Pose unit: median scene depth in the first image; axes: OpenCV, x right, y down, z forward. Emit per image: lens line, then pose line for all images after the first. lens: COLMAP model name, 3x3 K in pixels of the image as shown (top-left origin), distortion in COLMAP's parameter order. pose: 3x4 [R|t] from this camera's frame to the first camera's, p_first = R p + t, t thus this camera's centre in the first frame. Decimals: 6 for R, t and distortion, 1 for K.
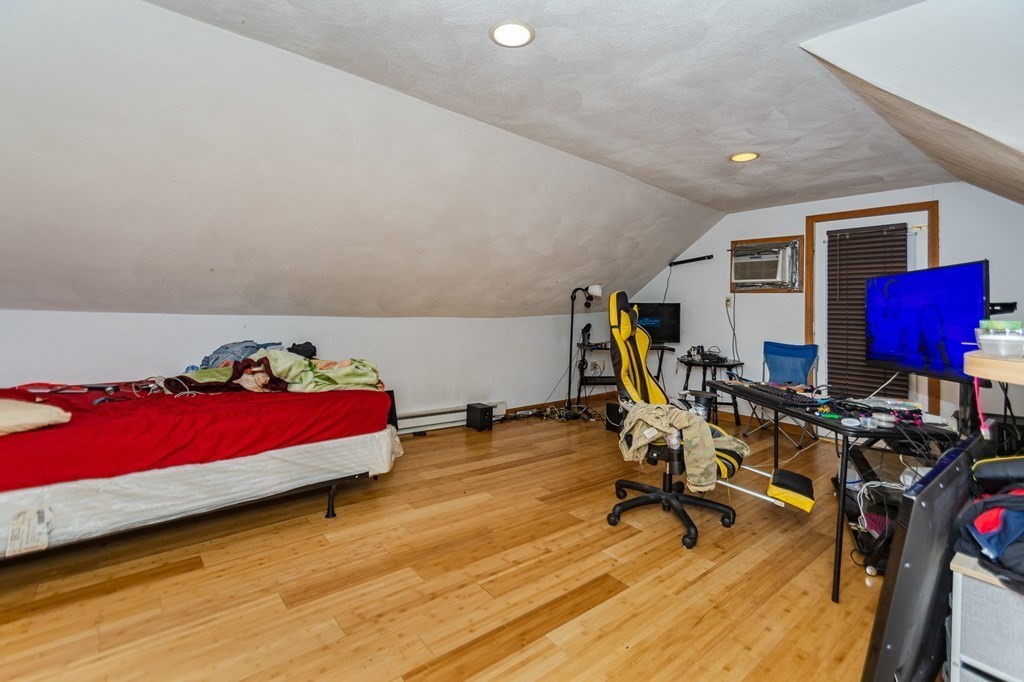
lens RADIAL K [[460.2, 0, 524.1], [0, 460.2, 333.3], [0, 0, 1]] dist [0.002704, 0.000686]
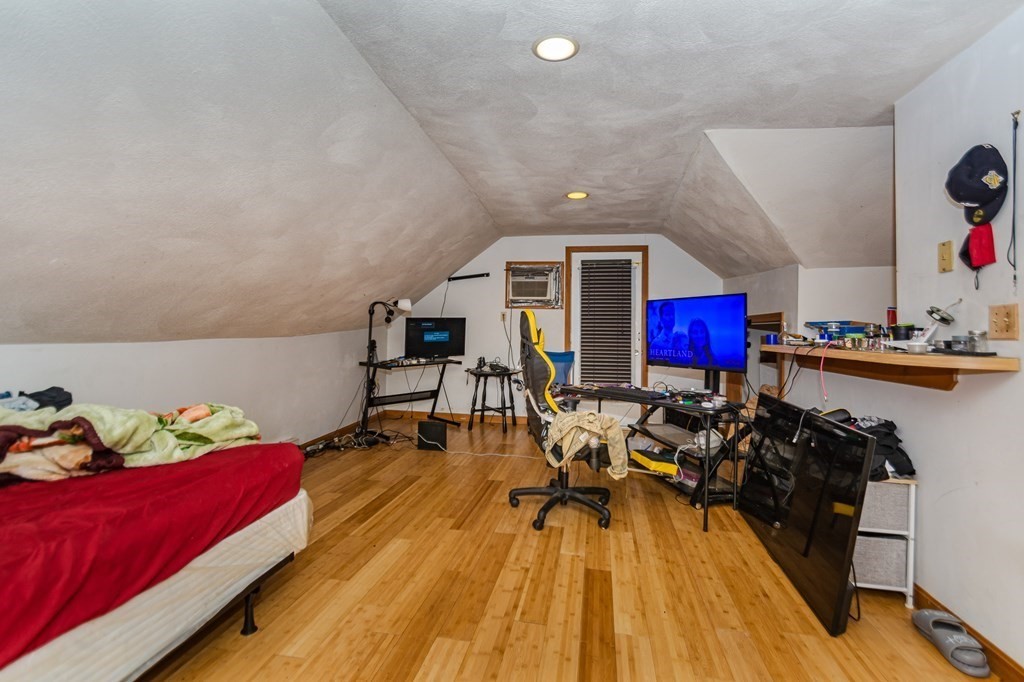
lens RADIAL K [[474.0, 0, 510.0], [0, 474.0, 358.6], [0, 0, 1]] dist [-0.005160, 0.000201]
pose [[0.776323, -0.057399, 0.627717, -0.503420], [0.039449, 0.998317, 0.042500, -0.026844], [-0.629100, -0.008231, 0.777281, 0.186137]]
